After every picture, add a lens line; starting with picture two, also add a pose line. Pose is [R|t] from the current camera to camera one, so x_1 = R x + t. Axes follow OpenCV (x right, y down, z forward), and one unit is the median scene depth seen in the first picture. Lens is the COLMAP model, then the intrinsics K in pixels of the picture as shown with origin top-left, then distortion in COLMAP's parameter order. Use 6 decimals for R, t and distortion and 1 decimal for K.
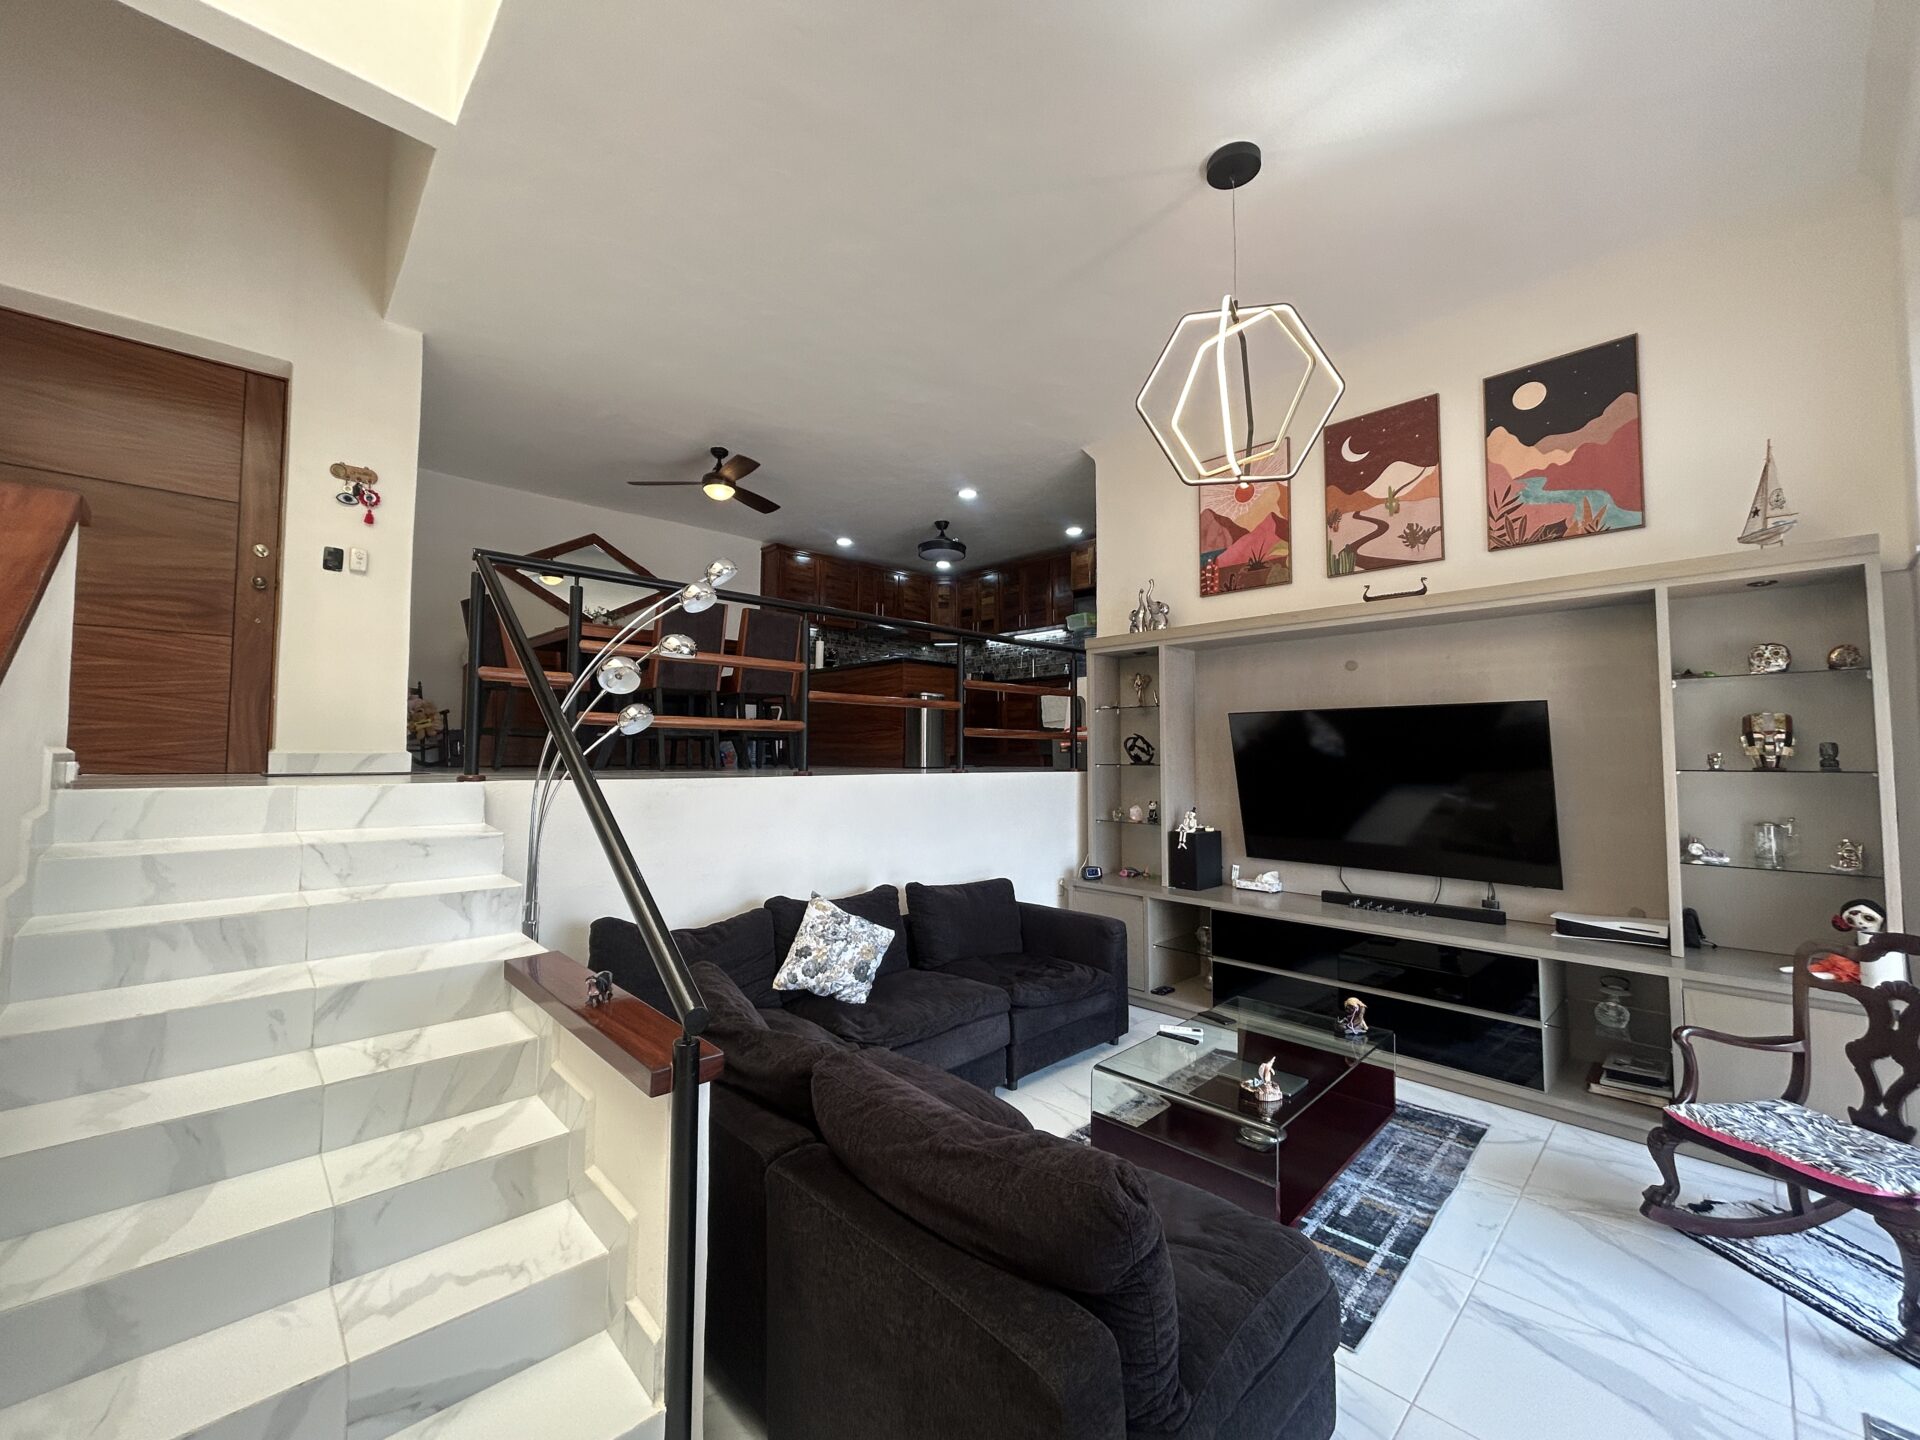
lens RADIAL K [[774.1, 0, 957.8], [0, 774.1, 715.1], [0, 0, 1]] dist [0.000837, 0.000429]
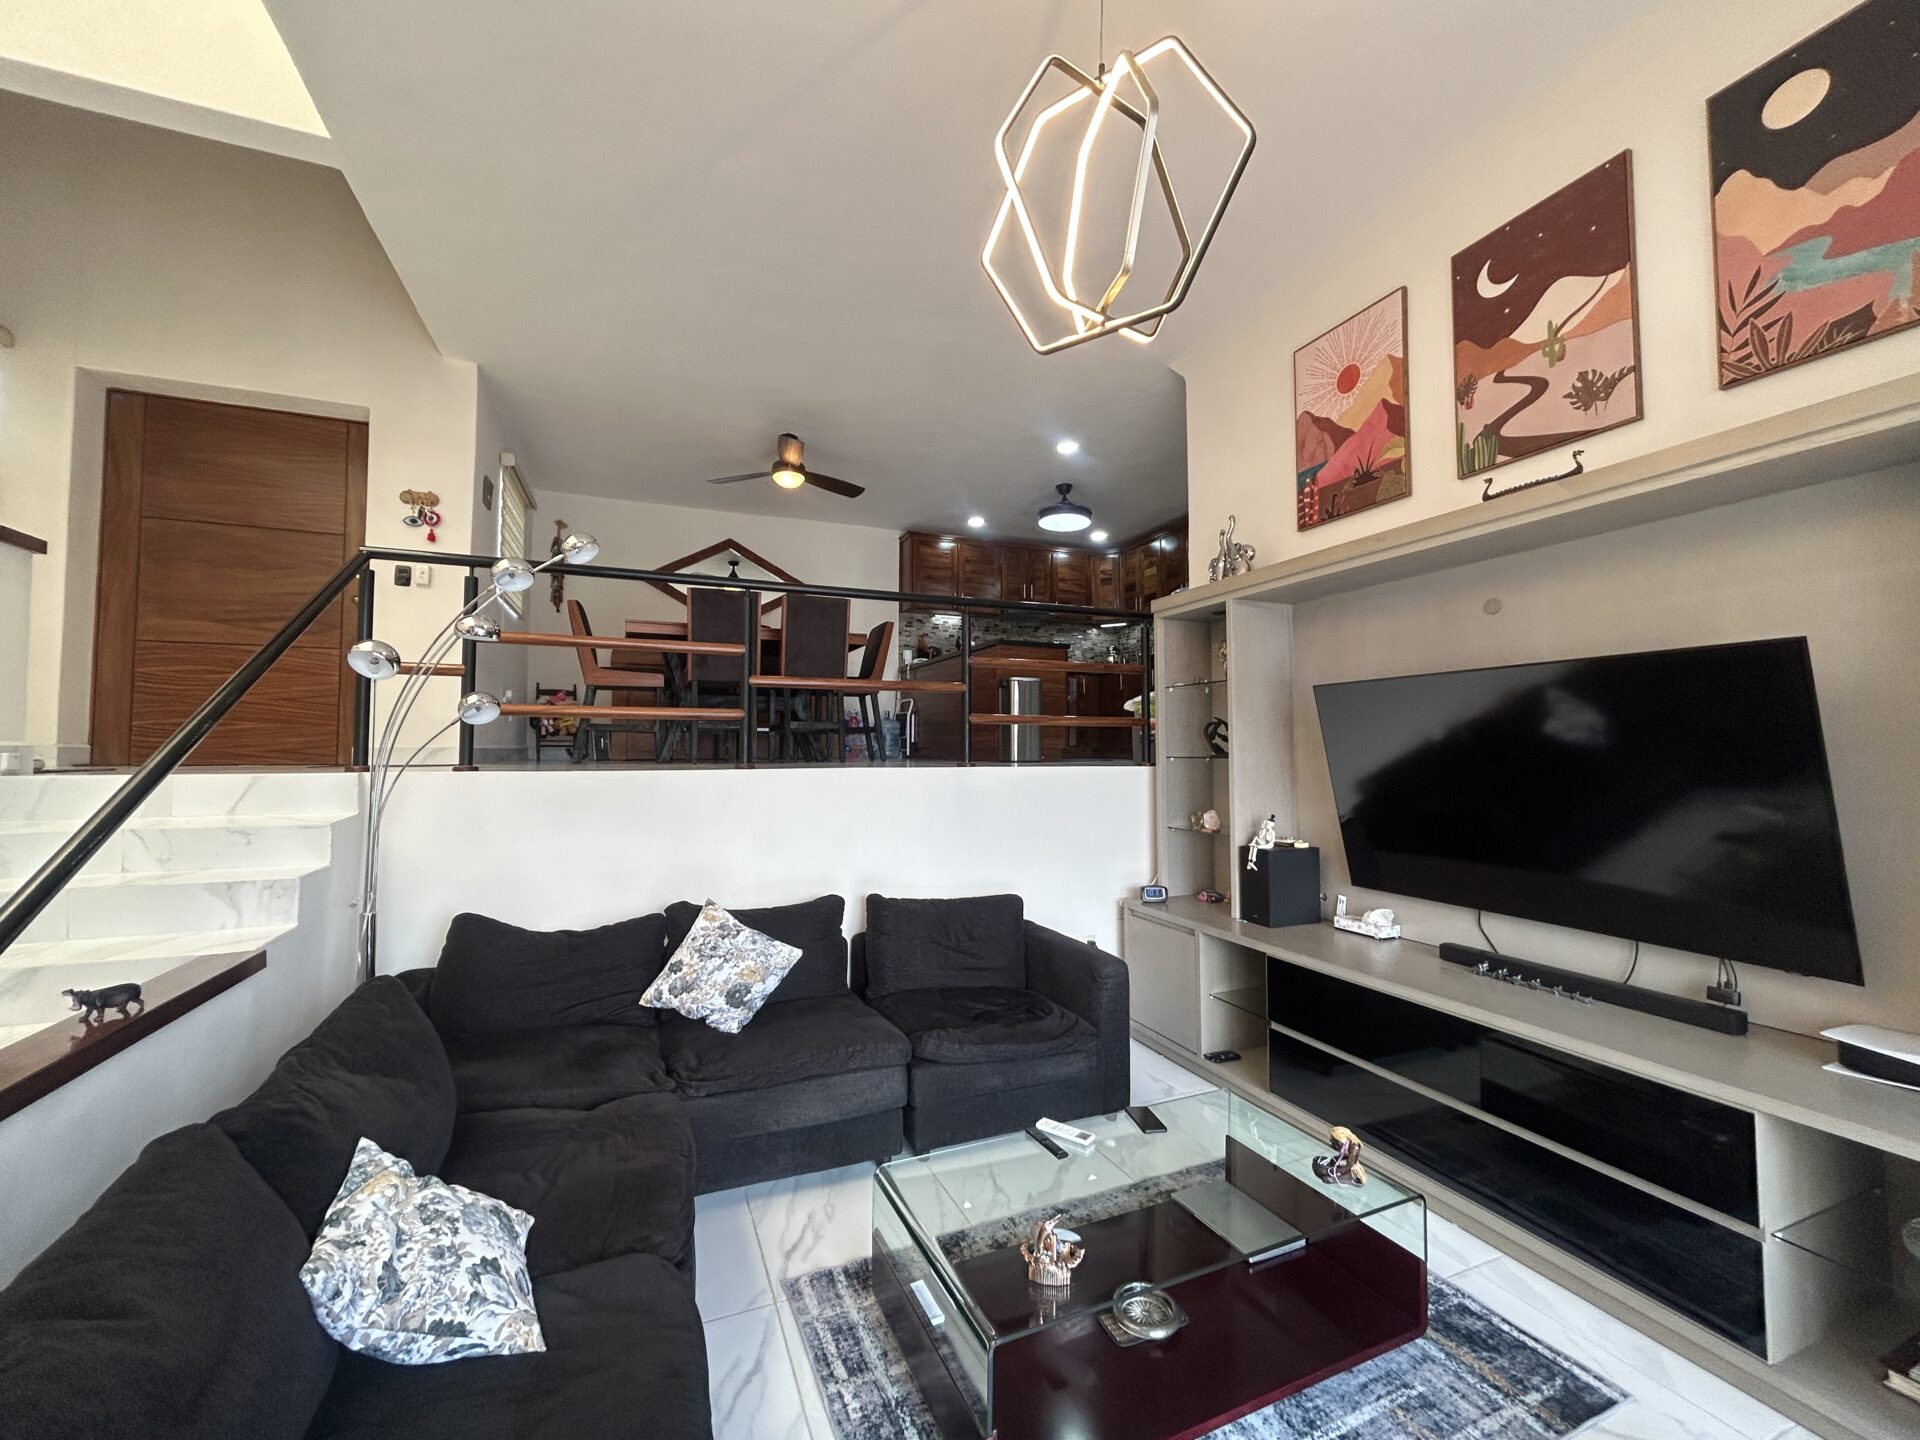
lens RADIAL K [[774.1, 0, 957.8], [0, 774.1, 715.1], [0, 0, 1]] dist [0.000837, 0.000429]
pose [[0.930475, -0.020985, -0.365755, 0.326357], [0.023024, 0.999734, 0.001213, 0.017635], [0.365632, -0.009550, 0.930711, 0.220744]]
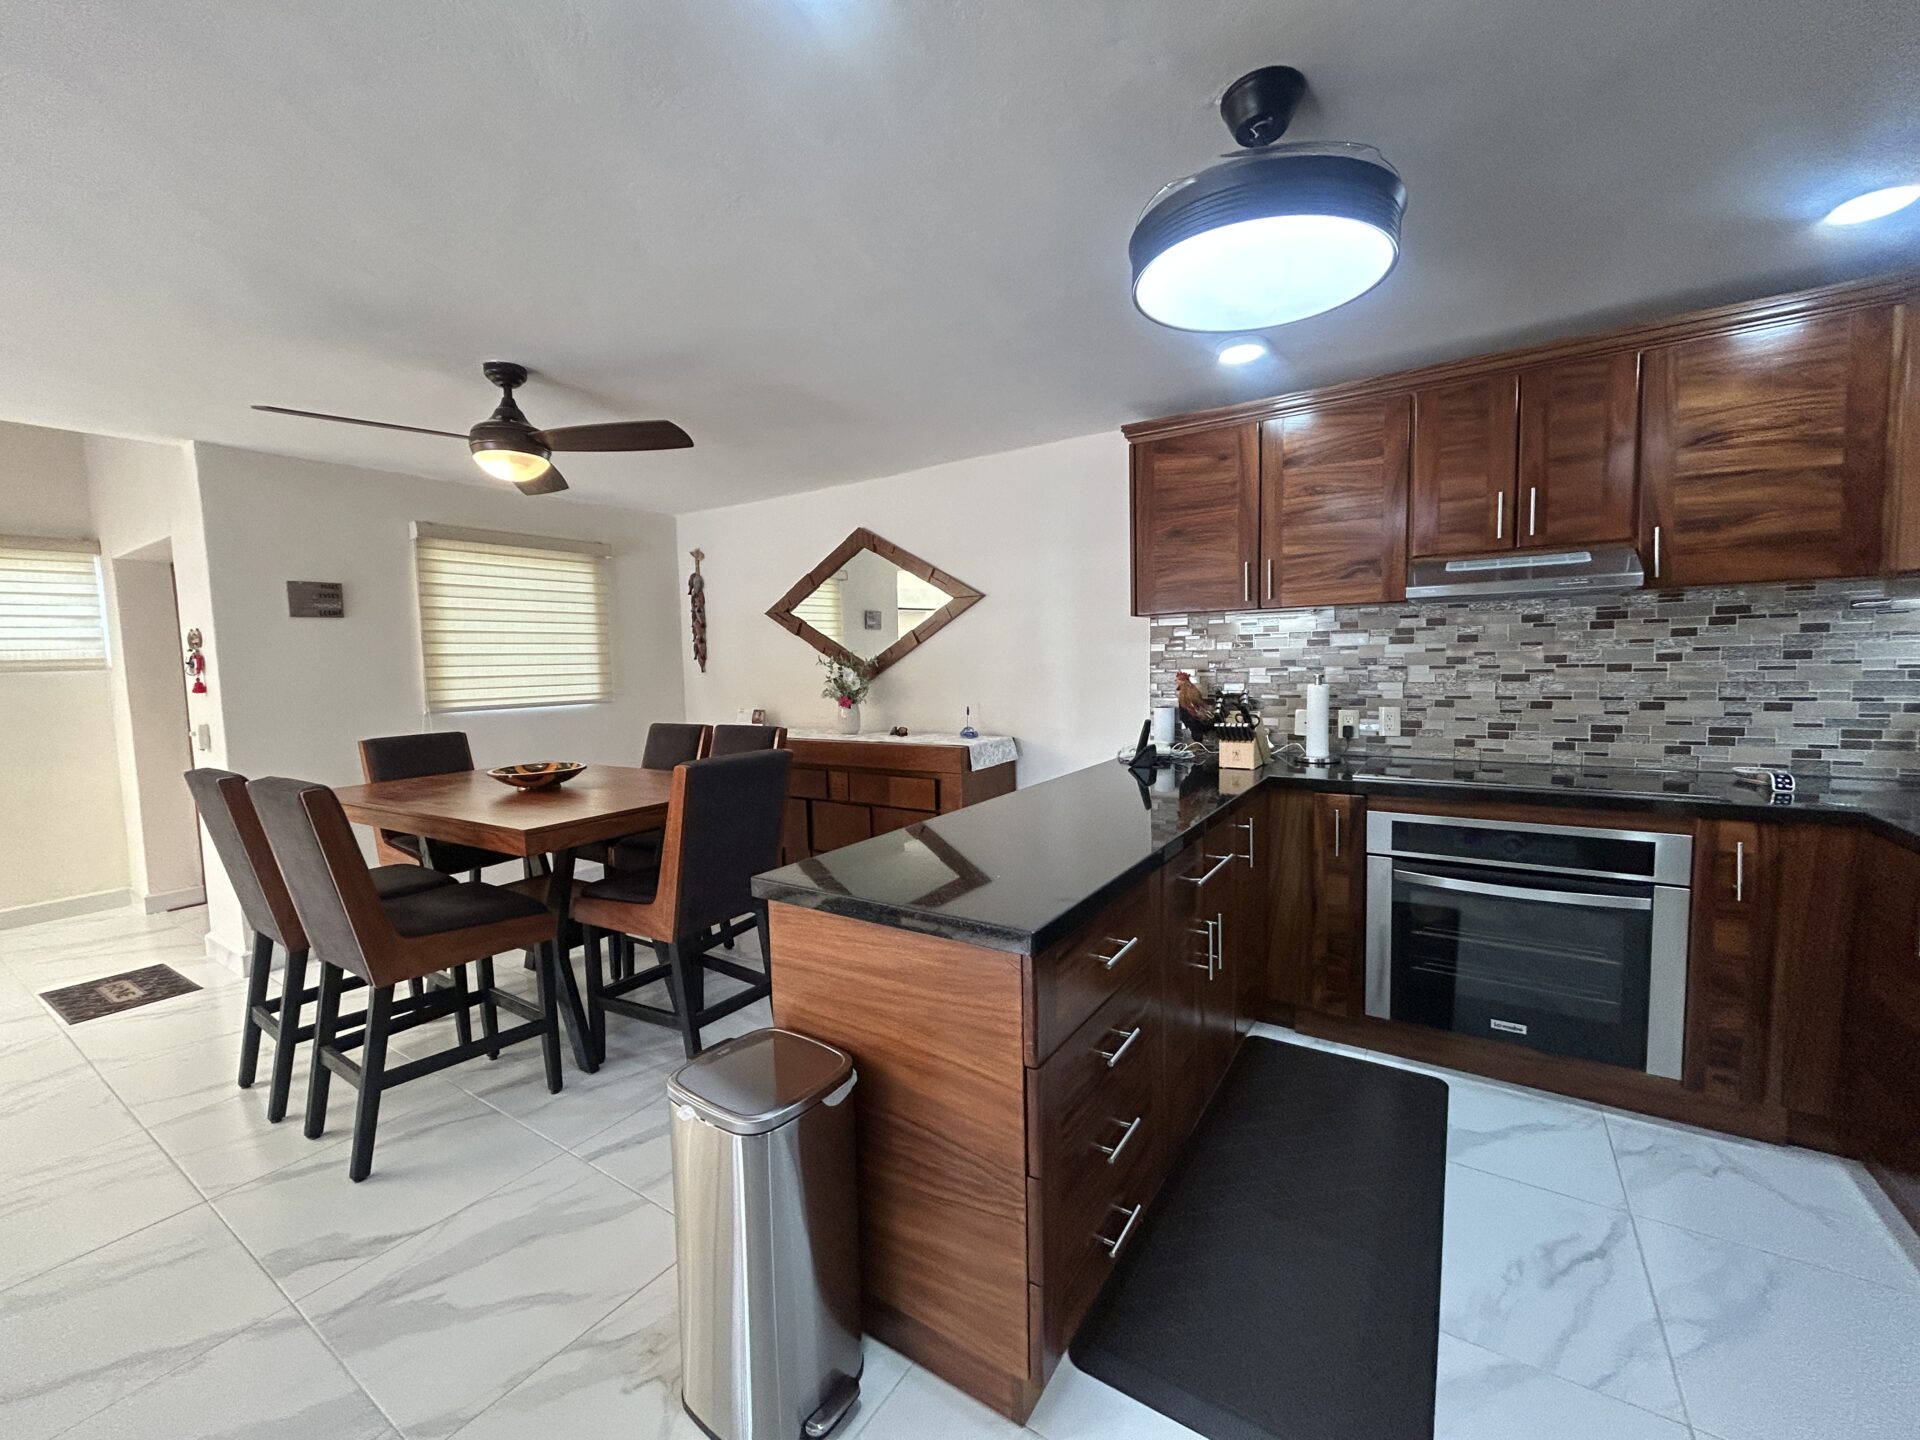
lens RADIAL K [[777.7, 0, 960.5], [0, 777.7, 717.5], [0, 0, 1]] dist [0.002375, 0.000669]
pose [[0.224881, 0.063230, -0.972332, 0.275421], [0.075505, 0.993761, 0.082086, -0.211867], [0.971456, -0.091876, 0.218704, 1.536575]]
